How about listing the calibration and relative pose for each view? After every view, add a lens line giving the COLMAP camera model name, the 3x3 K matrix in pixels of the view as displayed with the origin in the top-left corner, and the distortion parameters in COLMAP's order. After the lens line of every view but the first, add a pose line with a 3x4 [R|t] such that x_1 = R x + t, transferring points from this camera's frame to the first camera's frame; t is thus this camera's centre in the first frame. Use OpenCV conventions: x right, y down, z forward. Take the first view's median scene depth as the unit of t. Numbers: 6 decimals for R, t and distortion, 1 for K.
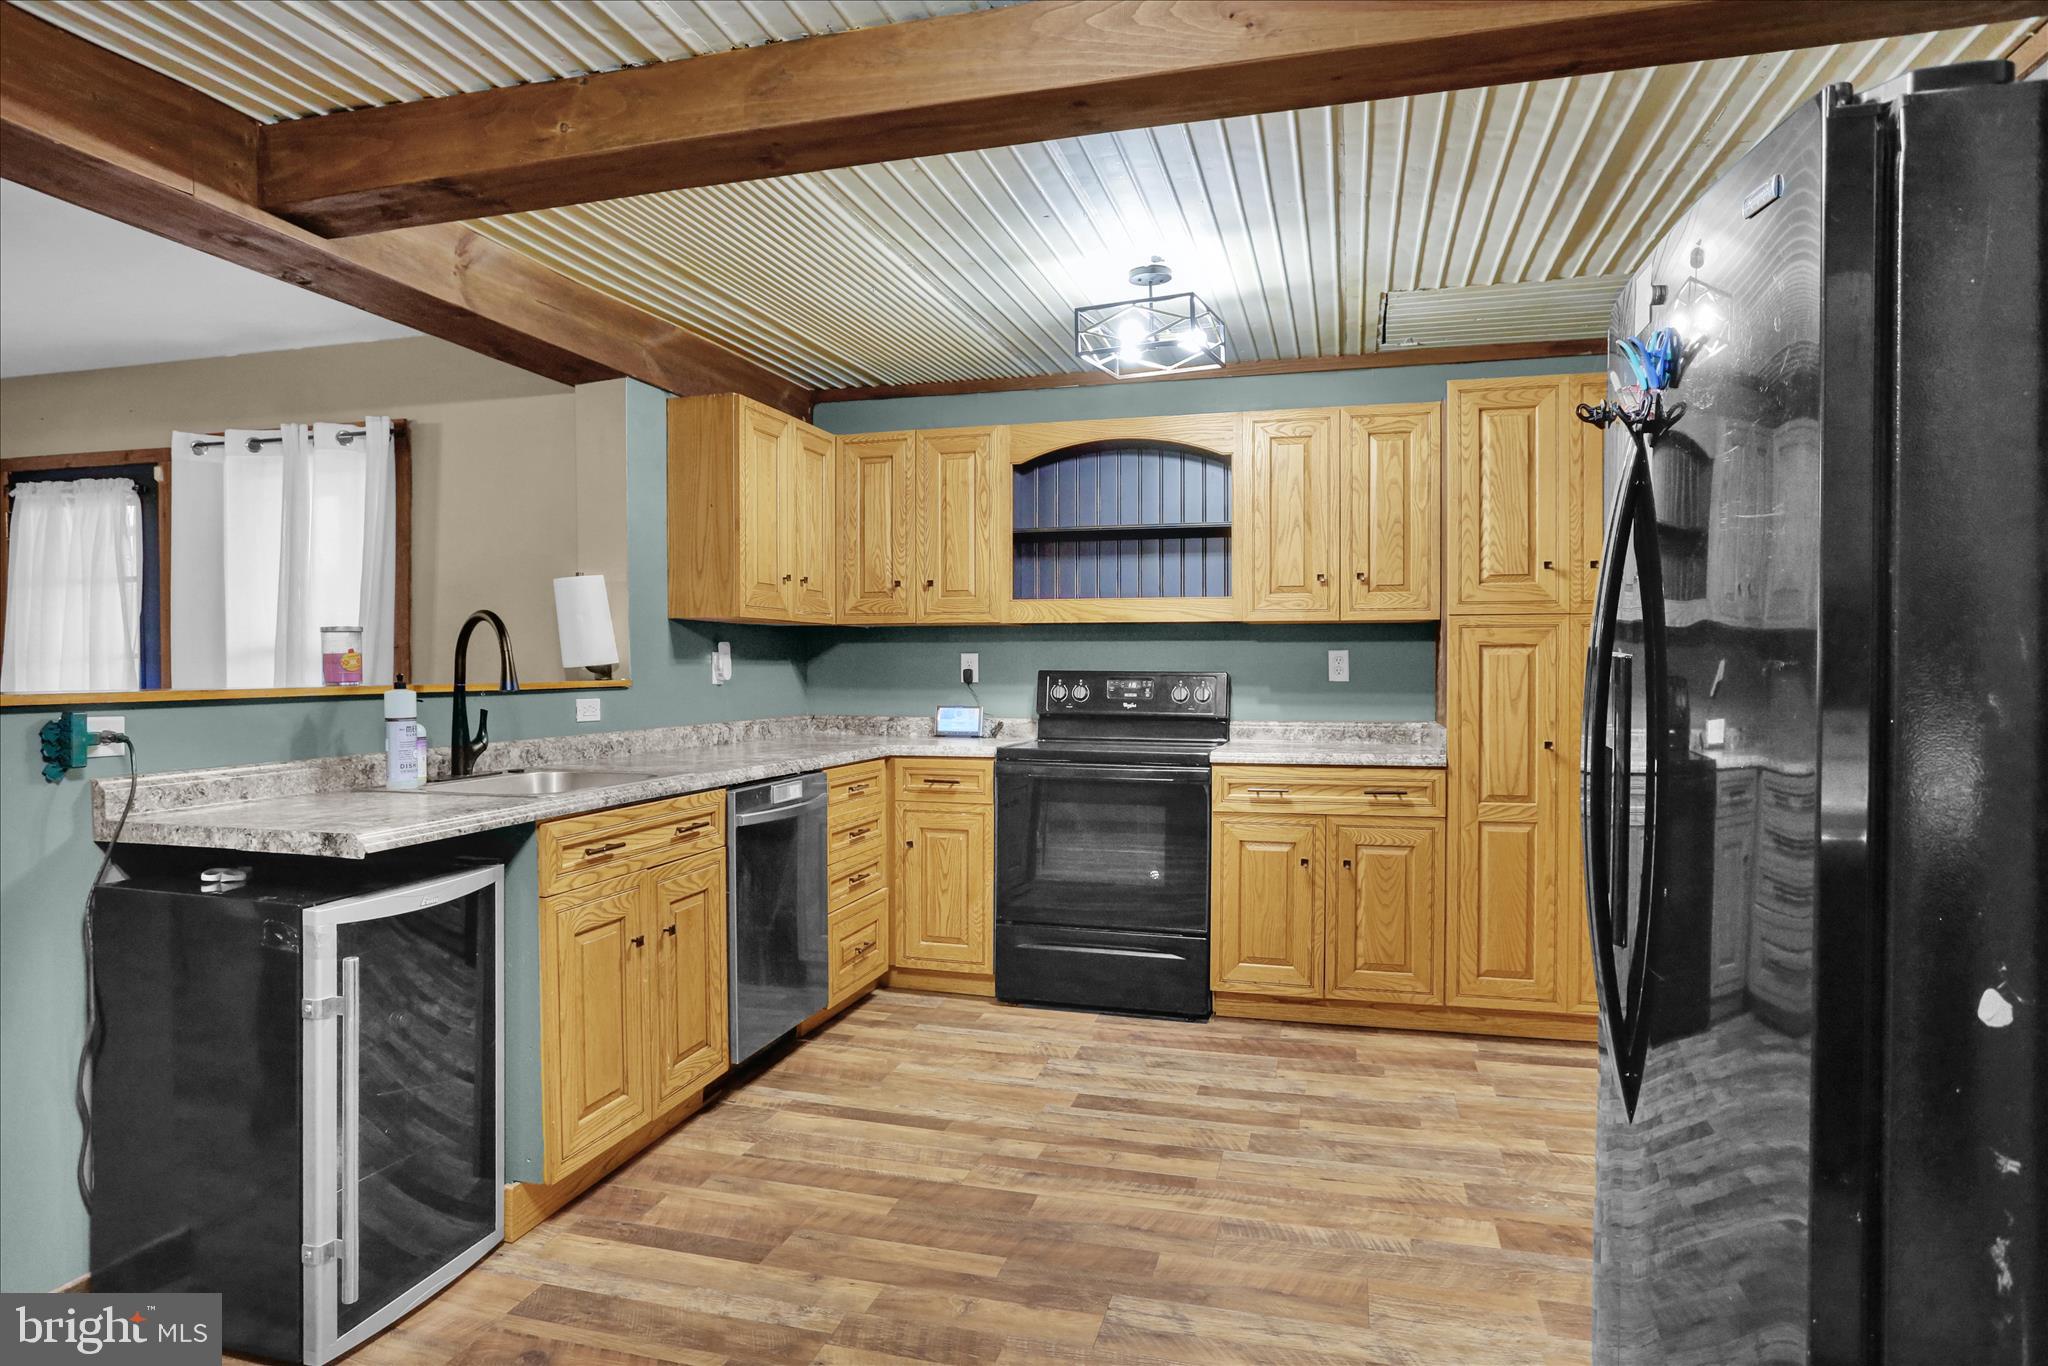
lens RADIAL K [[1033.4, 0, 1033.6], [0, 1033.4, 671.6], [0, 0, 1]] dist [-0.065701, 0.033890]
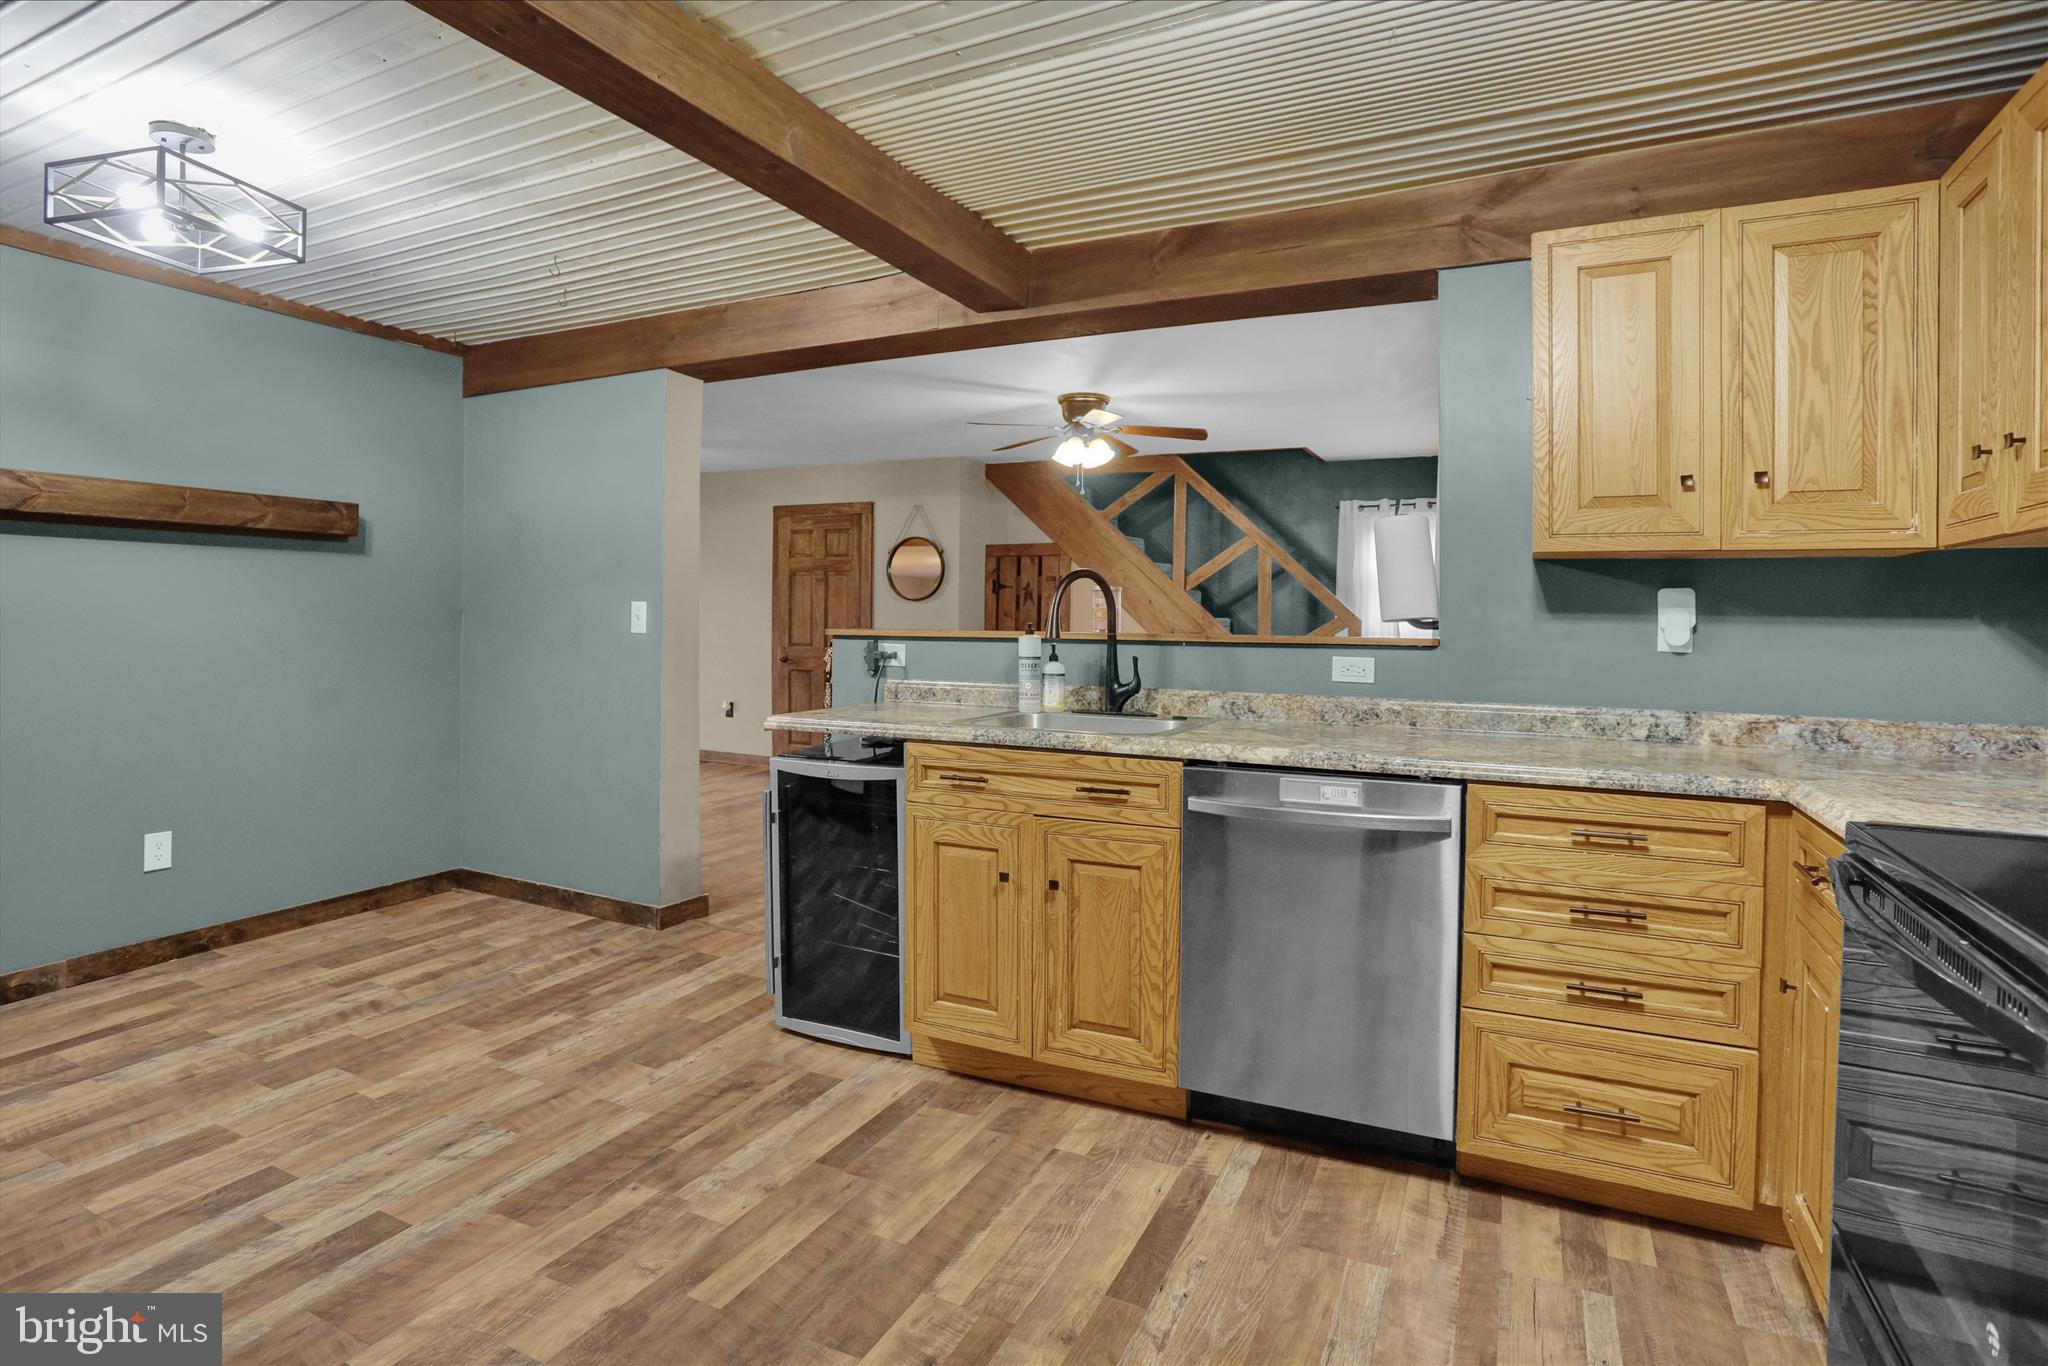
lens RADIAL K [[1019.8, 0, 1057.9], [0, 1019.8, 640.5], [0, 0, 1]] dist [-0.060917, 0.029003]
pose [[-0.117399, 0.024132, -0.992792, 0.586154], [-0.016097, 0.999527, 0.026199, -0.008706], [0.992954, 0.019057, -0.116955, 1.060665]]
